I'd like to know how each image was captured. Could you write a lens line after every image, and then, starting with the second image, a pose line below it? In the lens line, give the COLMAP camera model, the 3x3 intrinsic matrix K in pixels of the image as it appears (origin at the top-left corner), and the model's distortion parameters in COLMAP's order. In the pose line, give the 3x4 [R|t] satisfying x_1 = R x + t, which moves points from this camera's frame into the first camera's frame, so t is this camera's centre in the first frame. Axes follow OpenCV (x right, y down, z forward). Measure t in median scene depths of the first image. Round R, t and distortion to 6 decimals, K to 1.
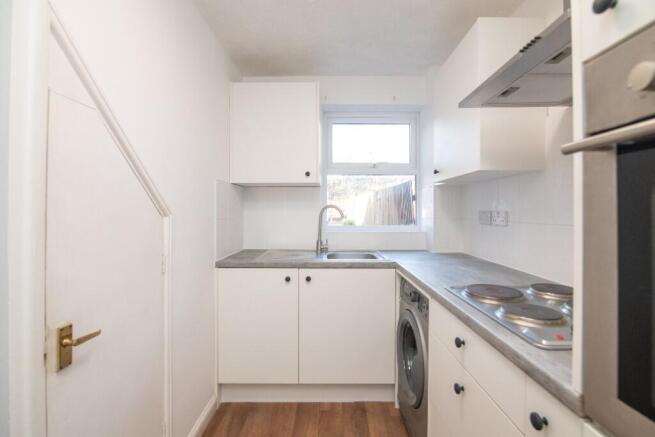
lens RADIAL K [[304.6, 0, 327.5], [0, 304.6, 218.5], [0, 0, 1]] dist [-0.017783, 0.001420]
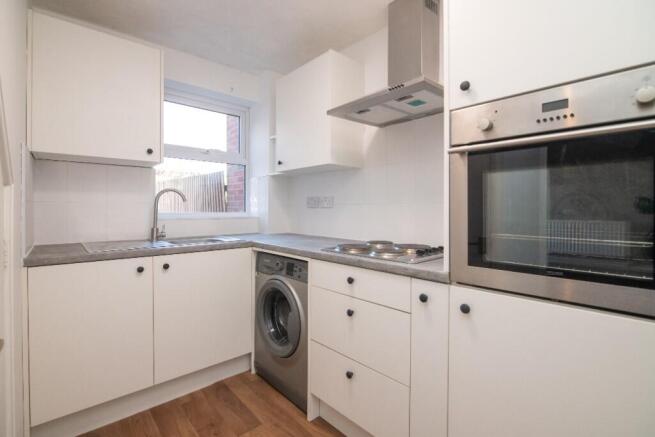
lens RADIAL K [[304.6, 0, 327.5], [0, 304.6, 218.5], [0, 0, 1]] dist [-0.017783, 0.001420]
pose [[0.737271, -0.021058, 0.675269, -0.305316], [0.013866, 0.999775, 0.016038, 0.045498], [-0.675455, -0.002461, 0.737397, 0.001509]]
